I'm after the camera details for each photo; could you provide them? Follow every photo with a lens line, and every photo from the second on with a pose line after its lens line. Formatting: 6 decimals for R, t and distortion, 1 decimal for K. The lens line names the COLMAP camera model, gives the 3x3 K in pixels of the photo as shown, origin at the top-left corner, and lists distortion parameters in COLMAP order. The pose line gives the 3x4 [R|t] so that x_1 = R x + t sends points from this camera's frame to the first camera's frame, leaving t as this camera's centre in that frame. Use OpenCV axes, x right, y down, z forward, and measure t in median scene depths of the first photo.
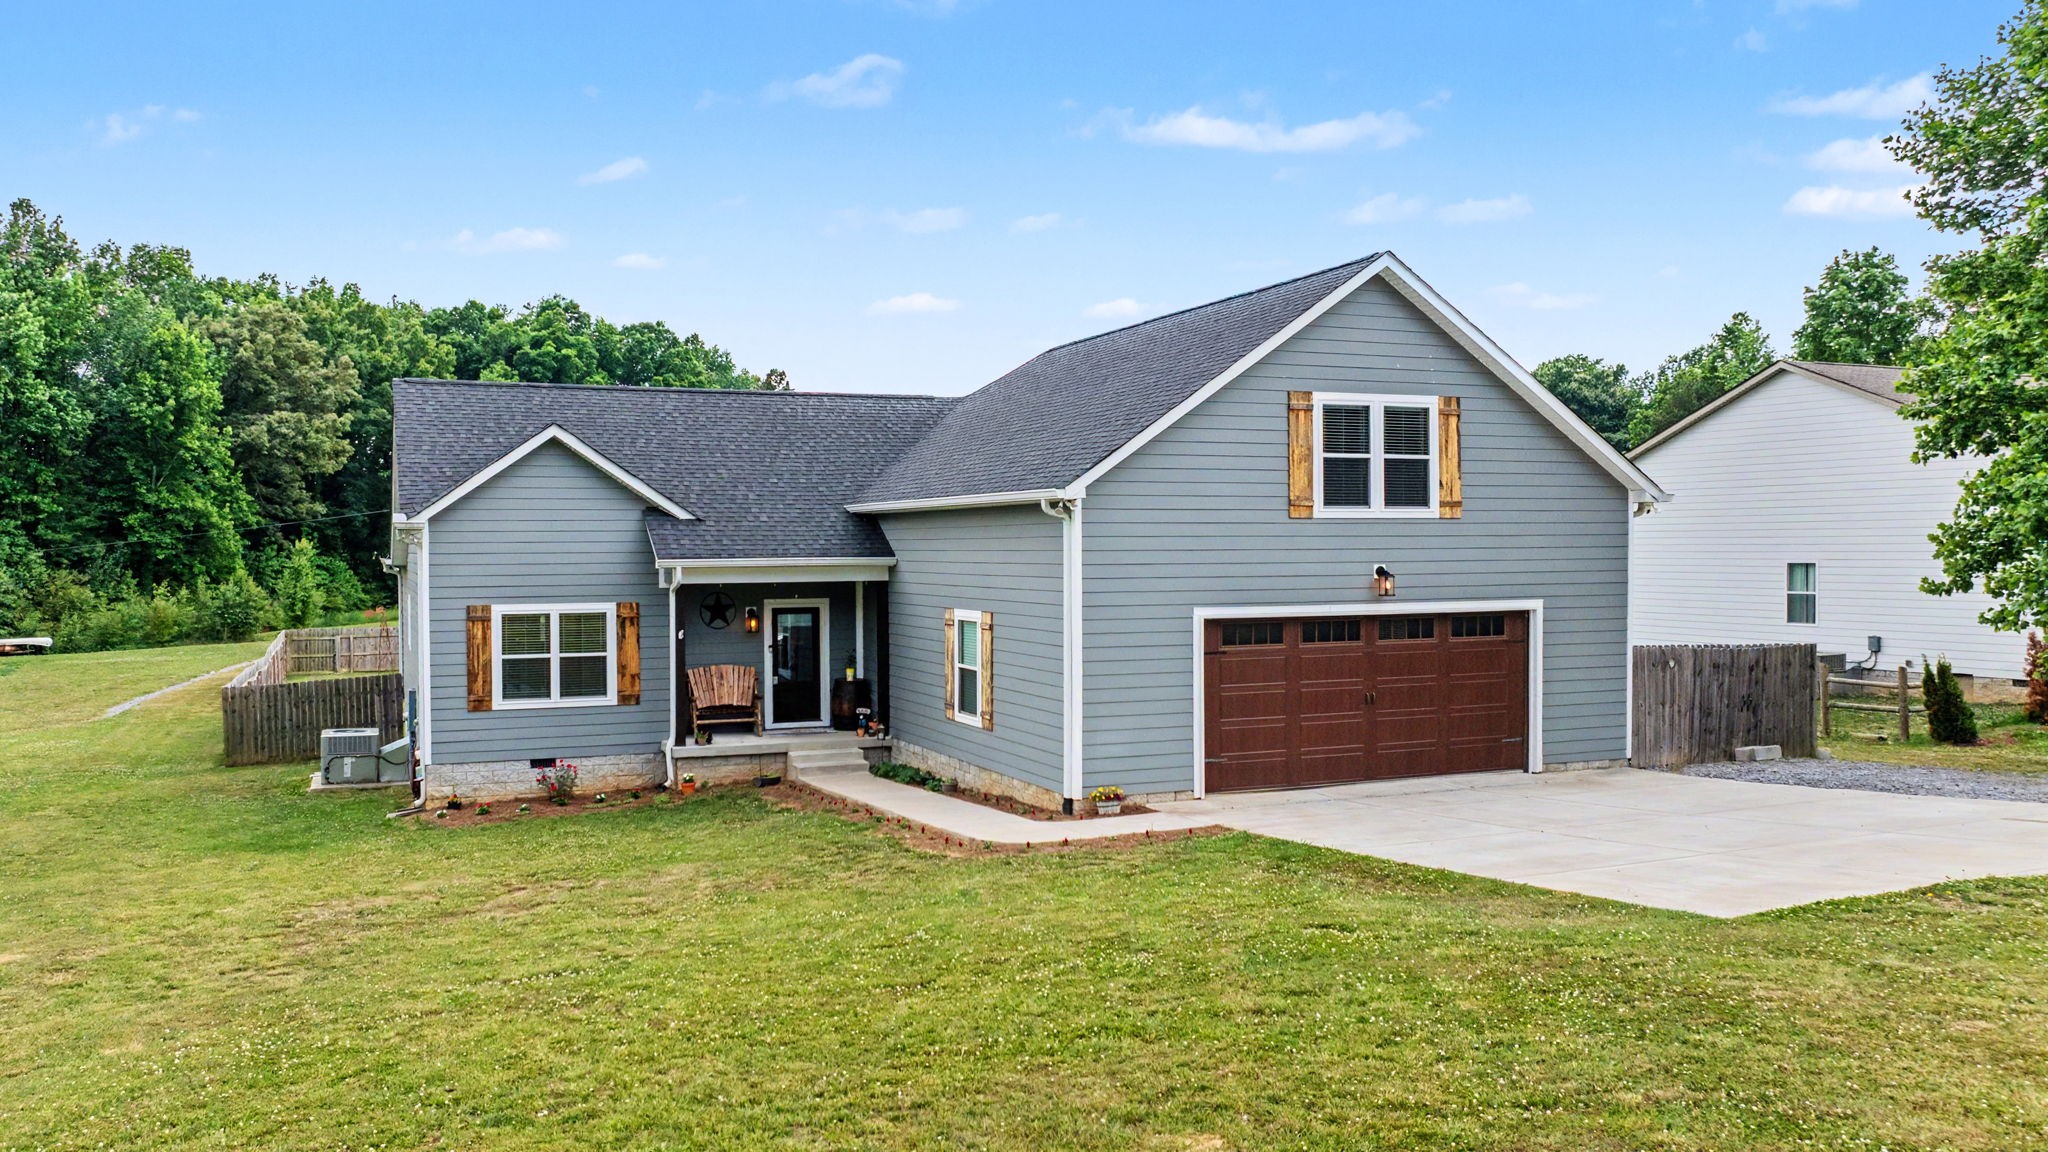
lens RADIAL K [[1571.8, 0, 893.7], [0, 1571.8, 558.5], [0, 0, 1]] dist [-0.037786, -0.005422]
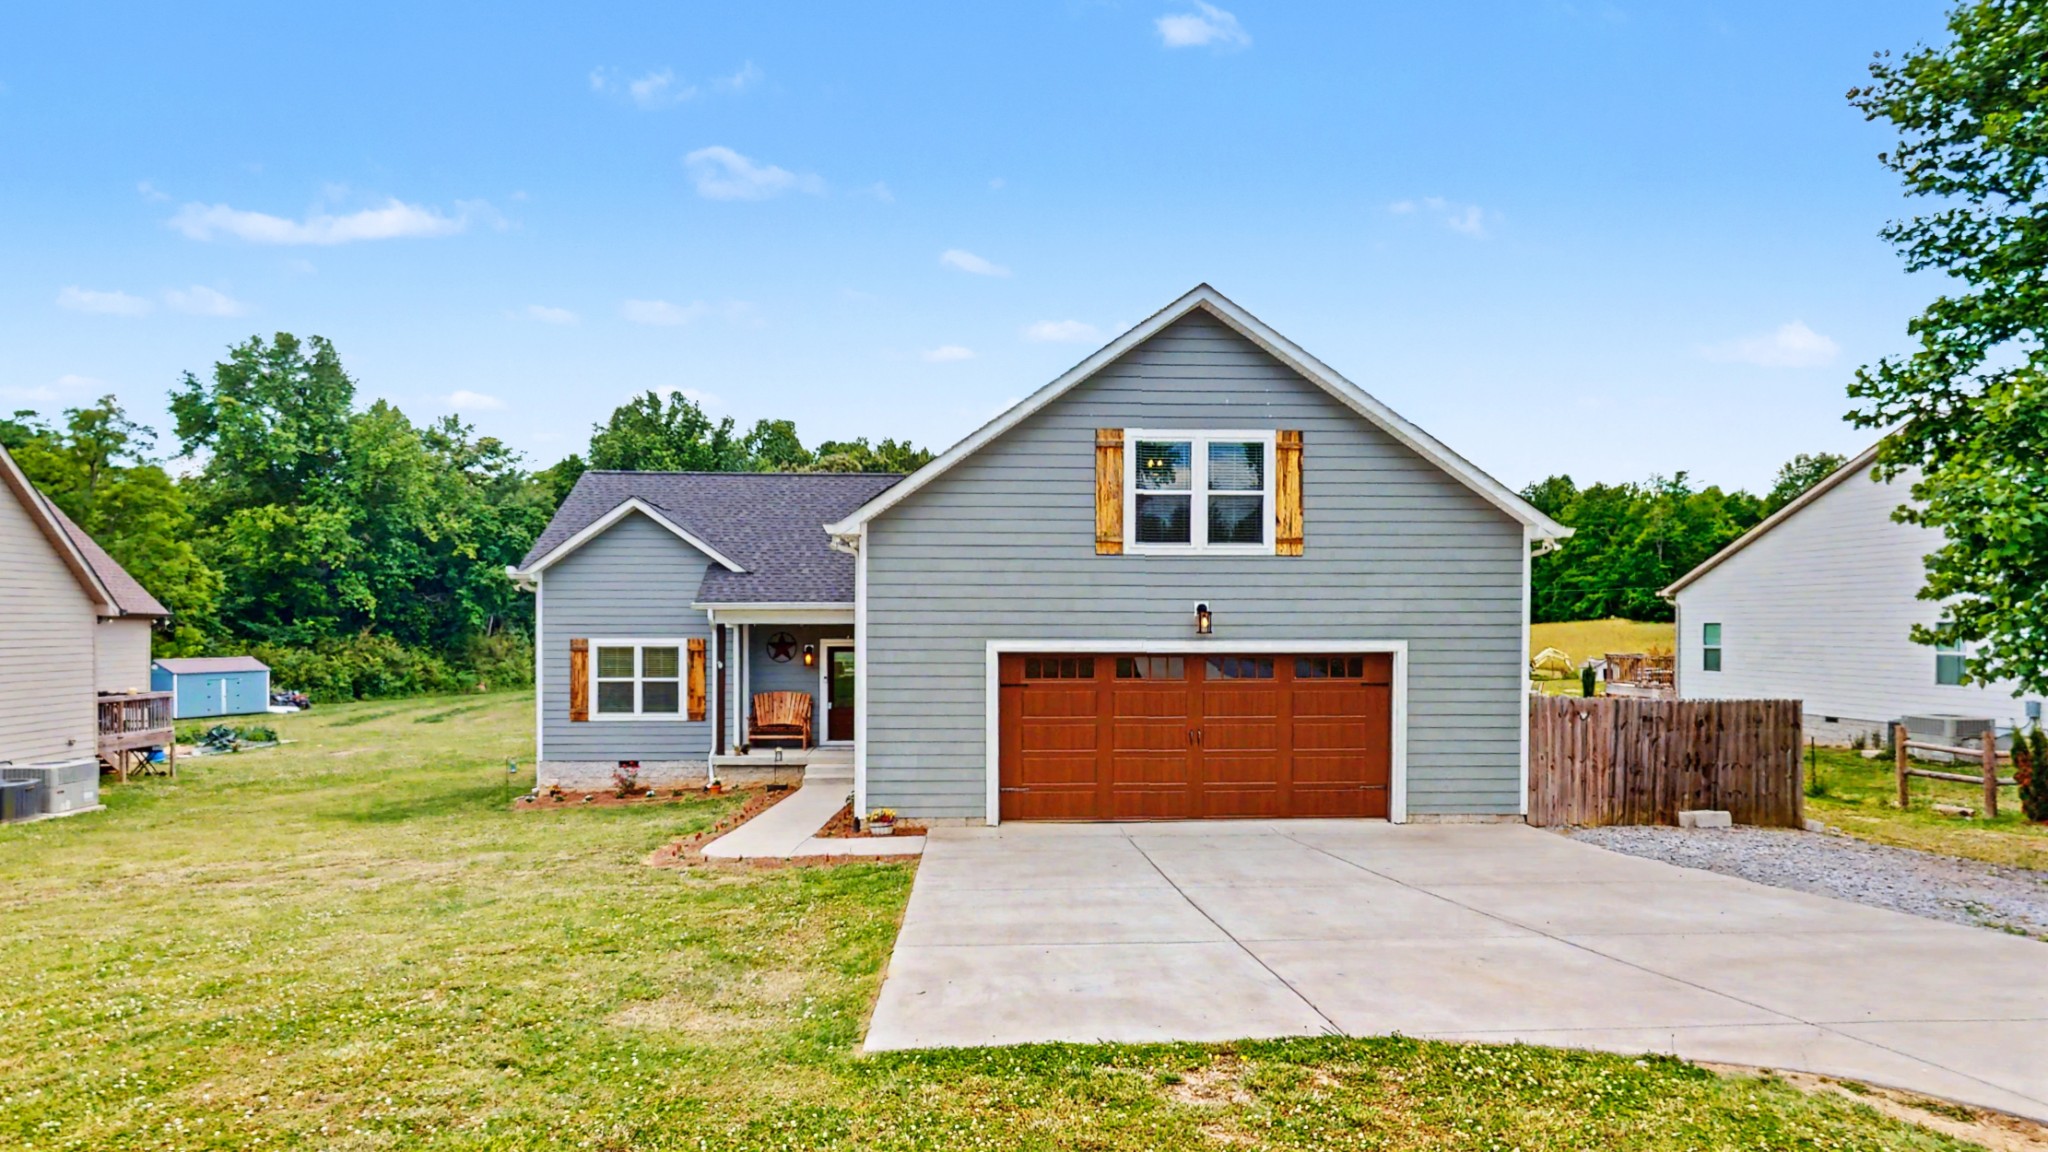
lens RADIAL K [[1097.8, 0, 996.7], [0, 1097.8, 630.4], [0, 0, 1]] dist [0.000356, 0.000242]
pose [[0.949135, 0.009474, -0.314728, 0.388315], [-0.010486, 0.999944, -0.001523, 0.023384], [0.314696, 0.004745, 0.949181, 0.286766]]
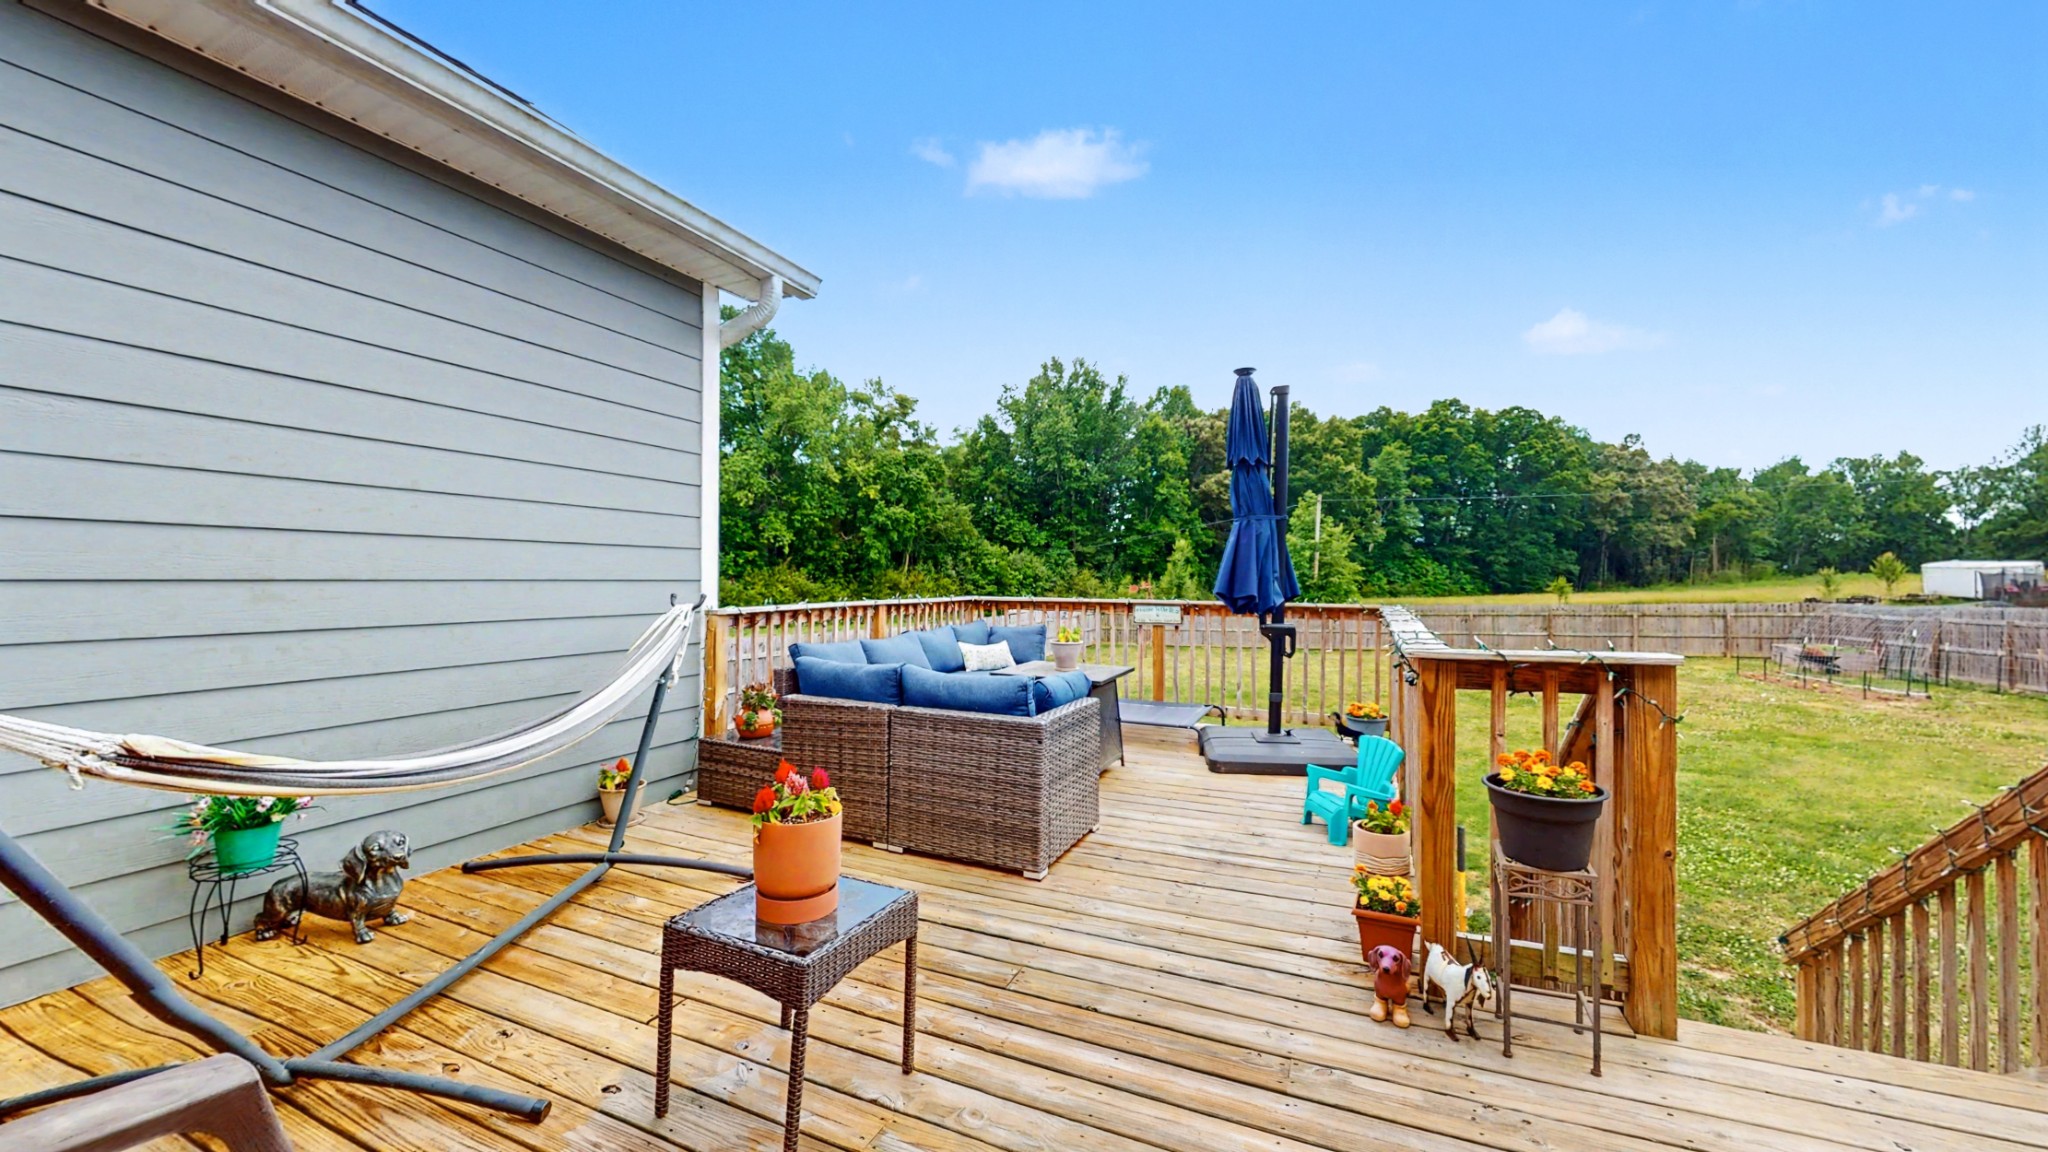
lens RADIAL K [[757.8, 0, 1028.9], [0, 757.8, 574.4], [0, 0, 1]] dist [0.000499, -0.000094]
pose [[0.737991, 0.004585, -0.674795, -0.153875], [-0.014233, 0.999860, -0.008772, 0.086724], [0.674660, 0.016079, 0.737953, 1.559932]]
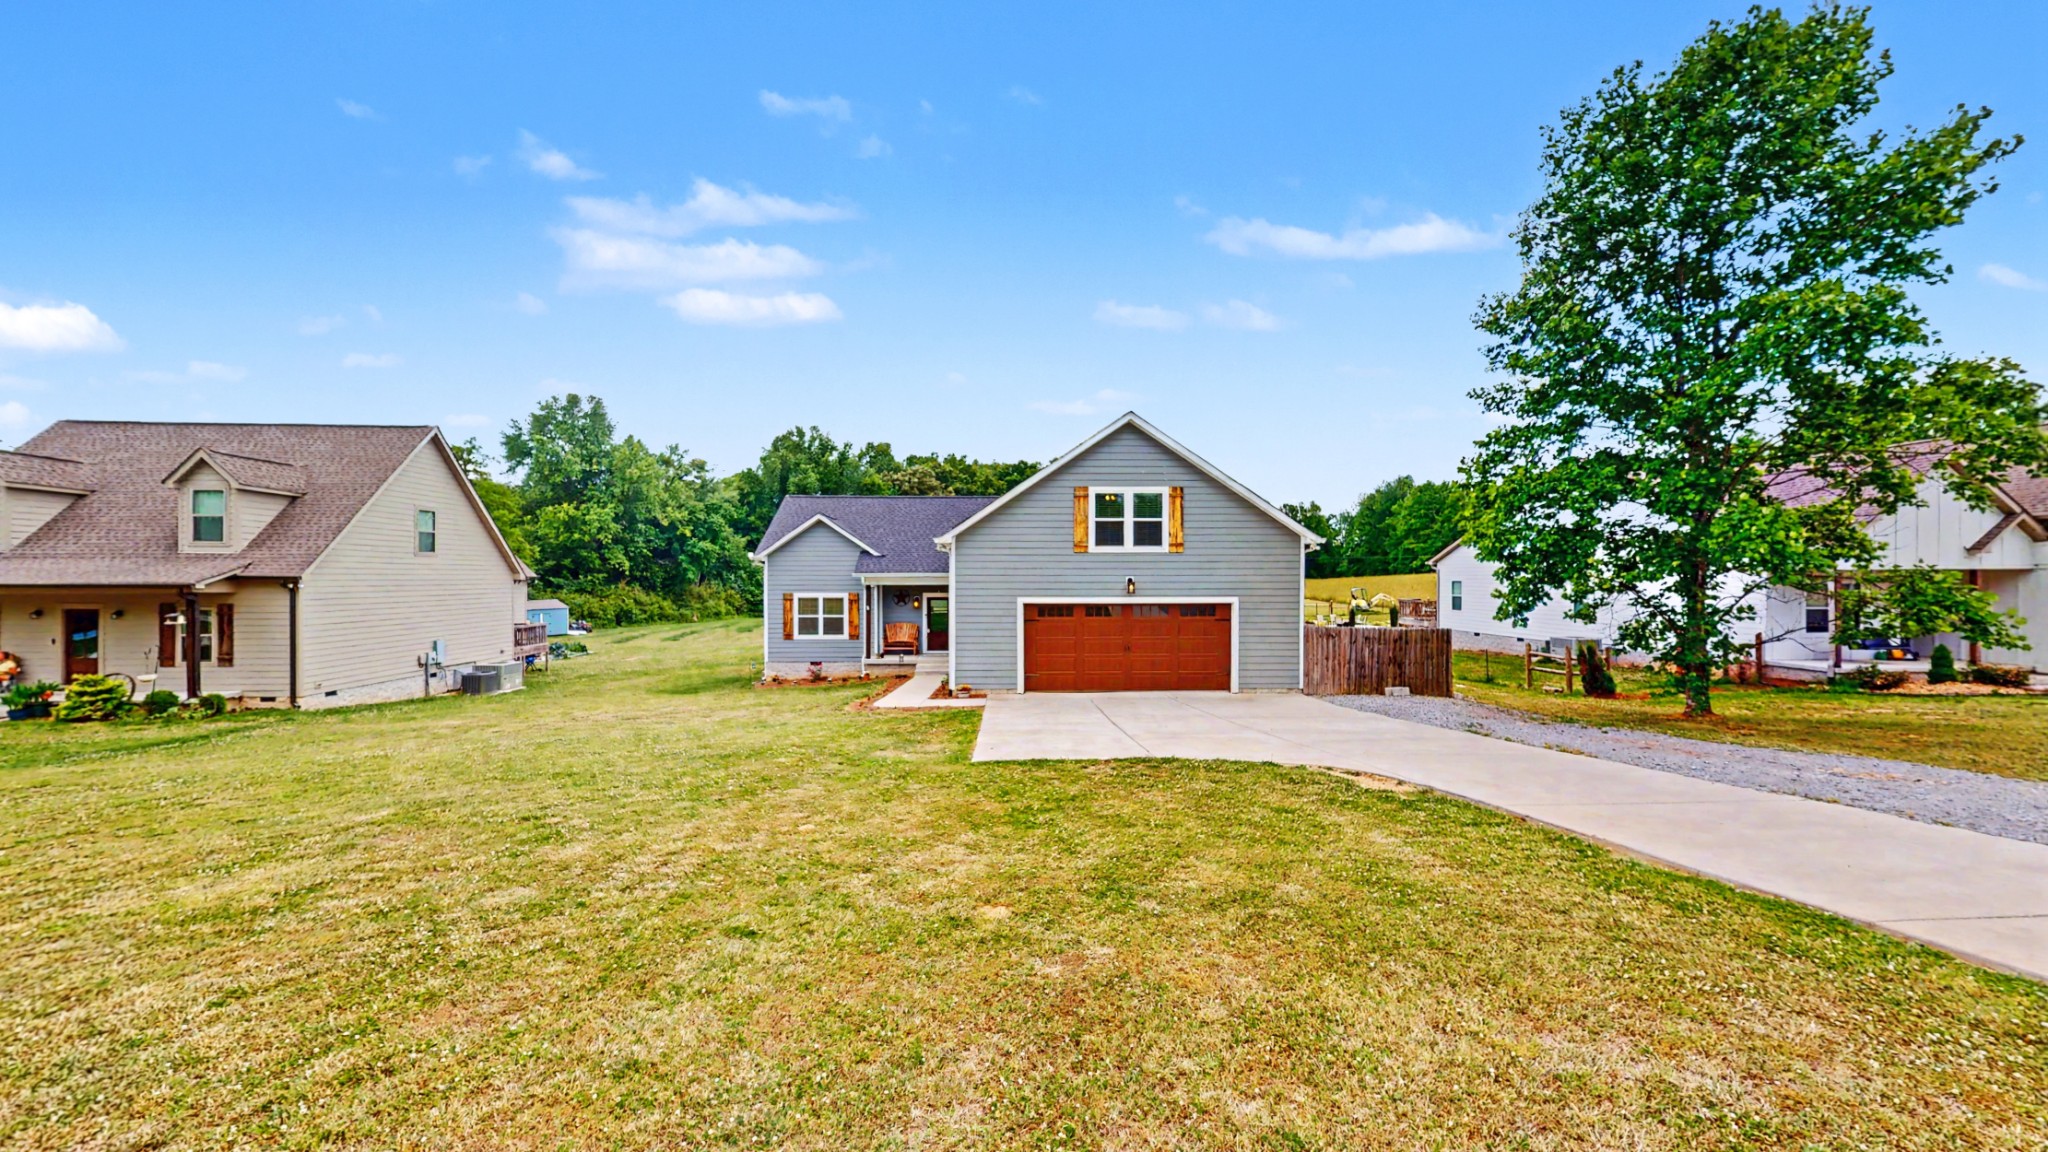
lens RADIAL K [[750.5, 0, 1000.9], [0, 750.5, 578.4], [0, 0, 1]] dist [0.000924, -0.000645]
pose [[0.939114, 0.008007, -0.343513, 0.454919], [-0.009185, 0.999956, -0.001804, 0.008352], [0.343484, 0.004850, 0.939146, 0.089278]]
